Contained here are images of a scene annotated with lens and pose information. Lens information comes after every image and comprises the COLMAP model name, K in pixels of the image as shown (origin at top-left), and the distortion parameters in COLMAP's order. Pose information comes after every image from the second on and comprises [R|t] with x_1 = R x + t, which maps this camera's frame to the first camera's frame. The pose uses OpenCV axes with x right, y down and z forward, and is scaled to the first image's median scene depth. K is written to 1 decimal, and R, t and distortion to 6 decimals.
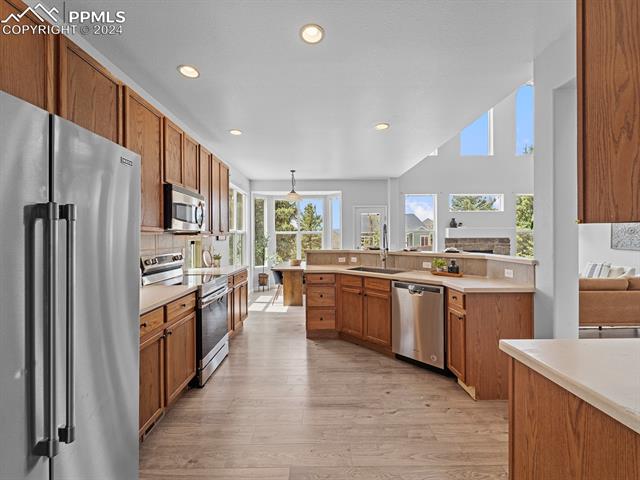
lens RADIAL K [[261.3, 0, 320.0], [0, 261.3, 240.0], [0, 0, 1]] dist [-0.000660, -0.000384]
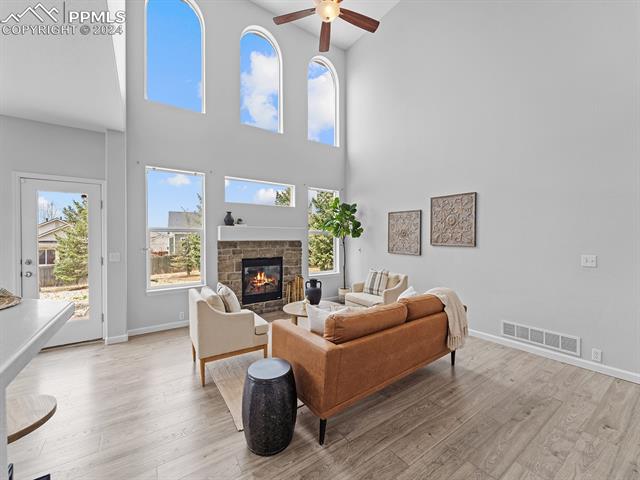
lens RADIAL K [[259.9, 0, 322.0], [0, 259.9, 240.6], [0, 0, 1]] dist [-0.002364, -0.000378]
pose [[0.824350, -0.000100, 0.566080, 0.326926], [0.001512, 0.999997, -0.002026, -0.006500], [-0.566078, 0.002526, 0.824348, 0.304322]]
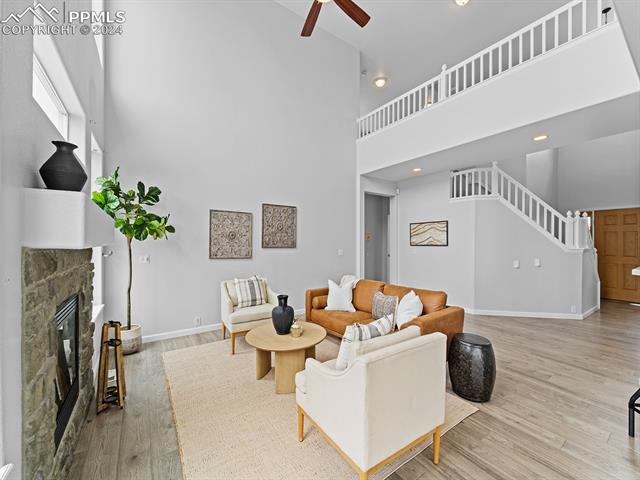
lens RADIAL K [[264.4, 0, 317.2], [0, 264.4, 242.2], [0, 0, 1]] dist [-0.000144, -0.000231]
pose [[-0.559194, 0.002358, 0.829033, 0.249615], [0.008169, 0.999963, 0.002666, -0.011518], [-0.828996, 0.008263, -0.559193, 0.952518]]
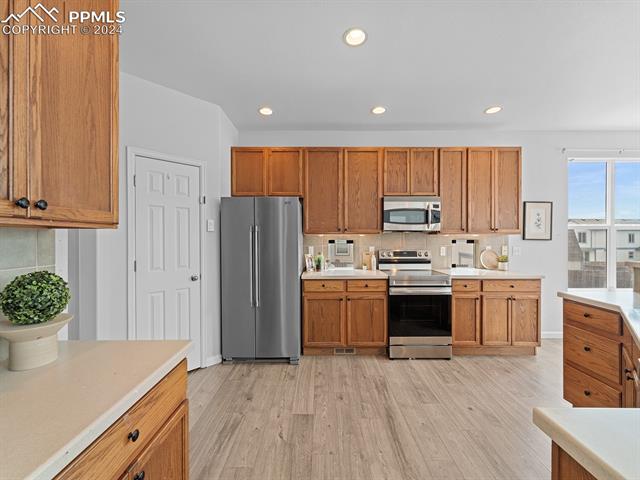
lens RADIAL K [[259.8, 0, 318.4], [0, 259.8, 238.3], [0, 0, 1]] dist [0.000065, -0.000098]
pose [[-0.013513, 0.007782, -0.999878, 0.284225], [-0.007013, 0.999944, 0.007877, -0.003724], [0.999884, 0.007119, -0.013458, 0.251182]]
